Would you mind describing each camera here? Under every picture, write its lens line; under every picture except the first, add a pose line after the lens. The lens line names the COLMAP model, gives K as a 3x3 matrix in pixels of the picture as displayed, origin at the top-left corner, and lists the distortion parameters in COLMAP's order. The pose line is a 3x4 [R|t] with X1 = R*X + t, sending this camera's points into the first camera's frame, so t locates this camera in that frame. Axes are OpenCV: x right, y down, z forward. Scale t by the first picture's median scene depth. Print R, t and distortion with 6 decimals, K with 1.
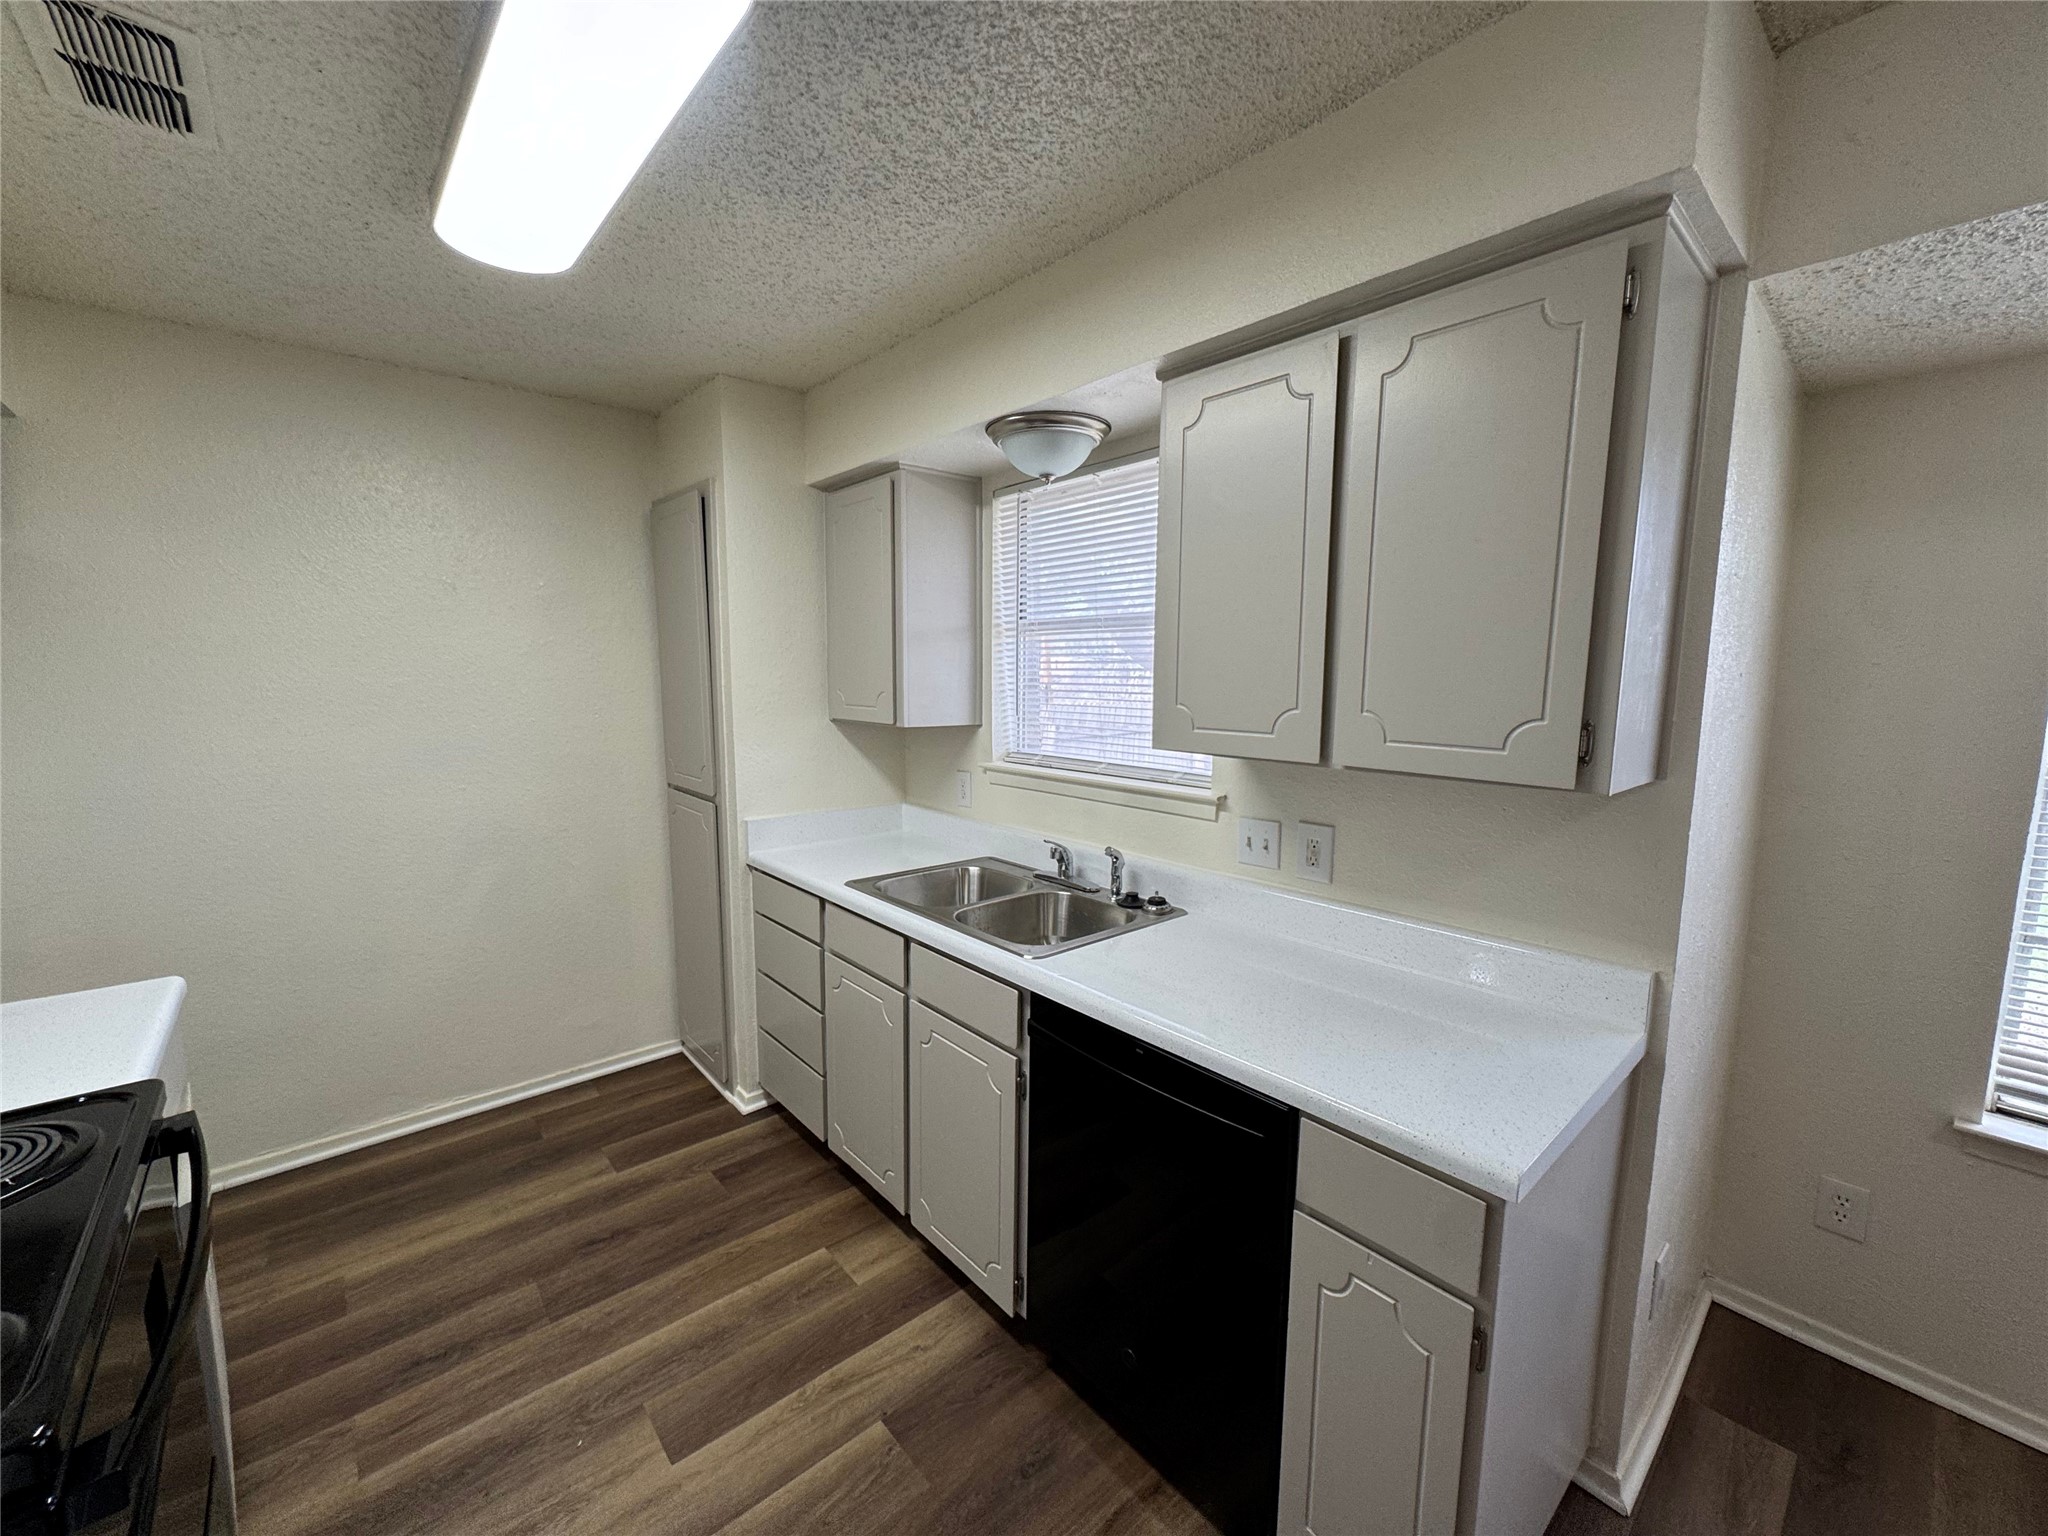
lens RADIAL K [[819.8, 0, 1026.1], [0, 819.8, 772.6], [0, 0, 1]] dist [-0.002841, -0.000063]
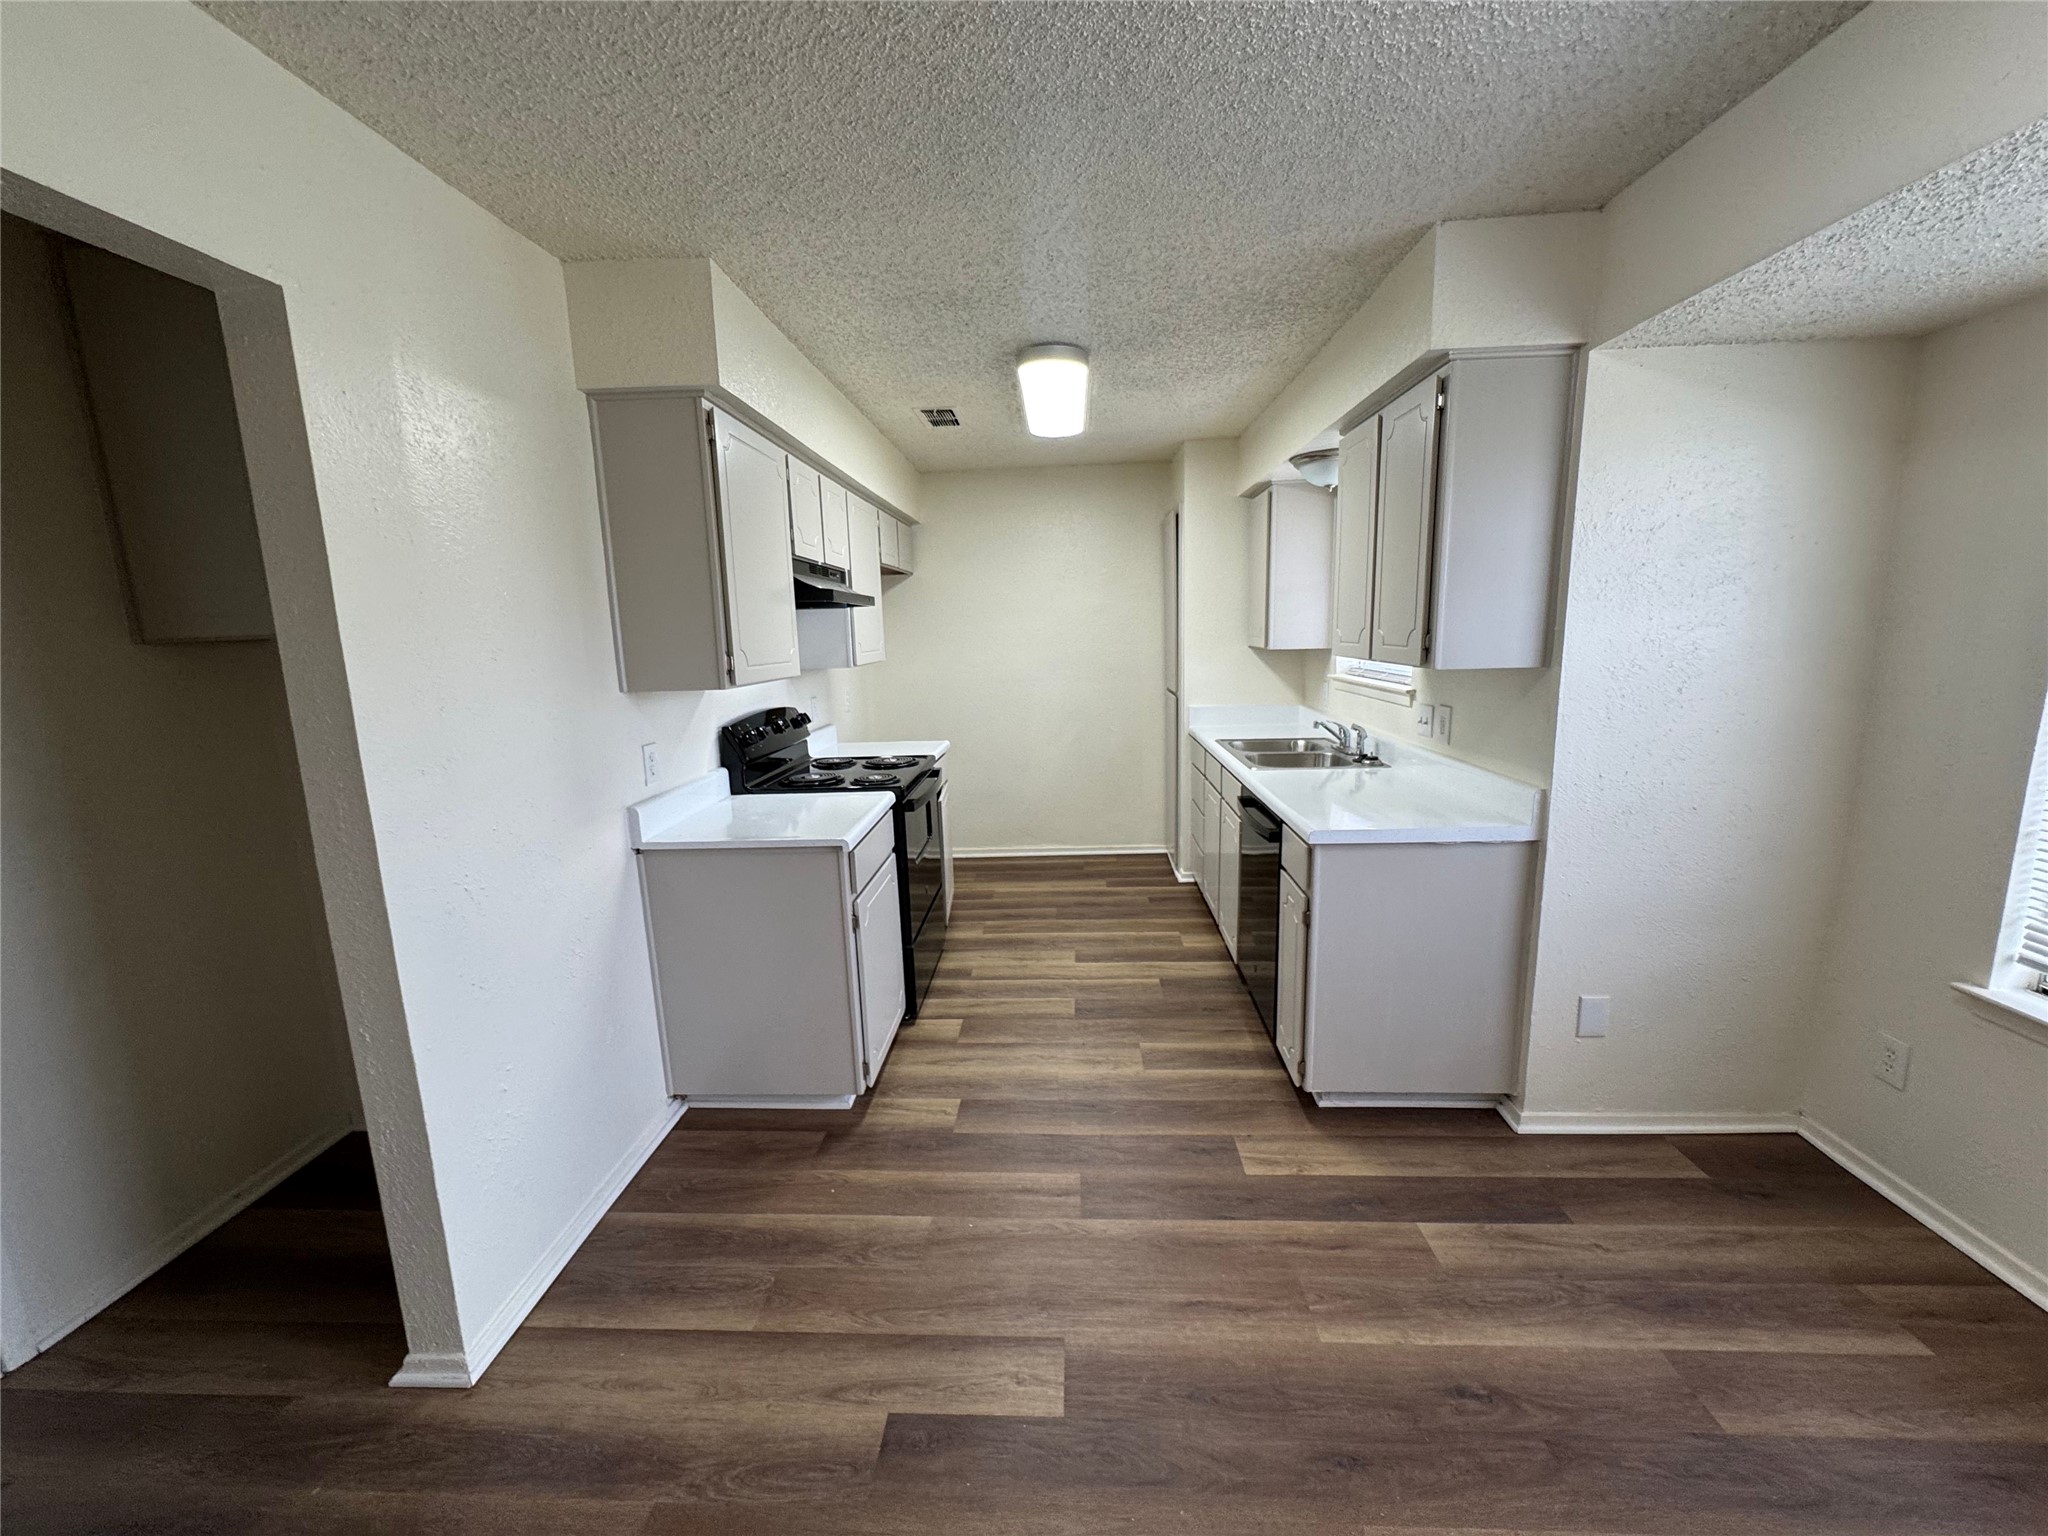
lens RADIAL K [[819.8, 0, 1026.1], [0, 819.8, 772.6], [0, 0, 1]] dist [-0.002841, -0.000063]
pose [[0.715675, 0.097271, -0.691626, 0.786127], [-0.051491, 0.994908, 0.086644, 0.085892], [0.696533, -0.026396, 0.717040, -0.579888]]
